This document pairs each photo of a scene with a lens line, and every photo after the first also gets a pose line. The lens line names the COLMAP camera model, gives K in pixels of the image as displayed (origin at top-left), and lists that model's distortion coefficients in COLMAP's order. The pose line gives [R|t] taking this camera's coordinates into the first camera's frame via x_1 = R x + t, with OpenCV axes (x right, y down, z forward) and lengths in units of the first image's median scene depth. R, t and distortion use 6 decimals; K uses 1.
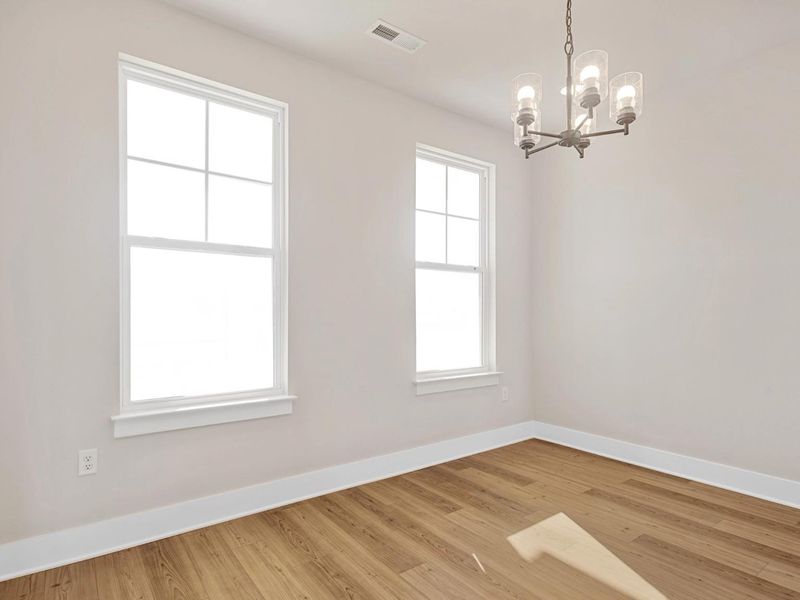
lens RADIAL K [[442.8, 0, 399.2], [0, 442.8, 306.8], [0, 0, 1]] dist [0.001452, -0.002971]
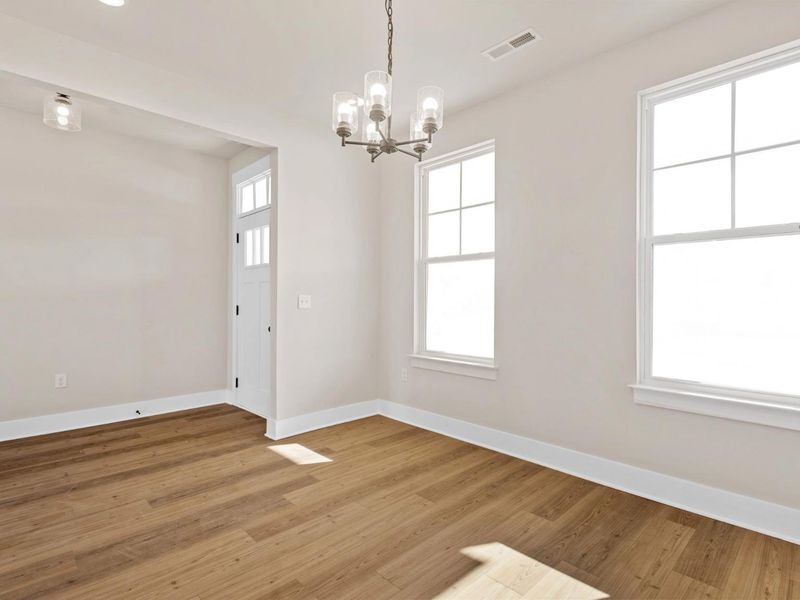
lens RADIAL K [[414.9, 0, 402.1], [0, 414.9, 299.9], [0, 0, 1]] dist [0.017415, -0.008623]
pose [[0.128175, -0.007595, -0.991722, 0.945963], [0.001669, 0.999971, -0.007442, 0.020161], [0.991750, -0.000702, 0.128184, 0.606810]]
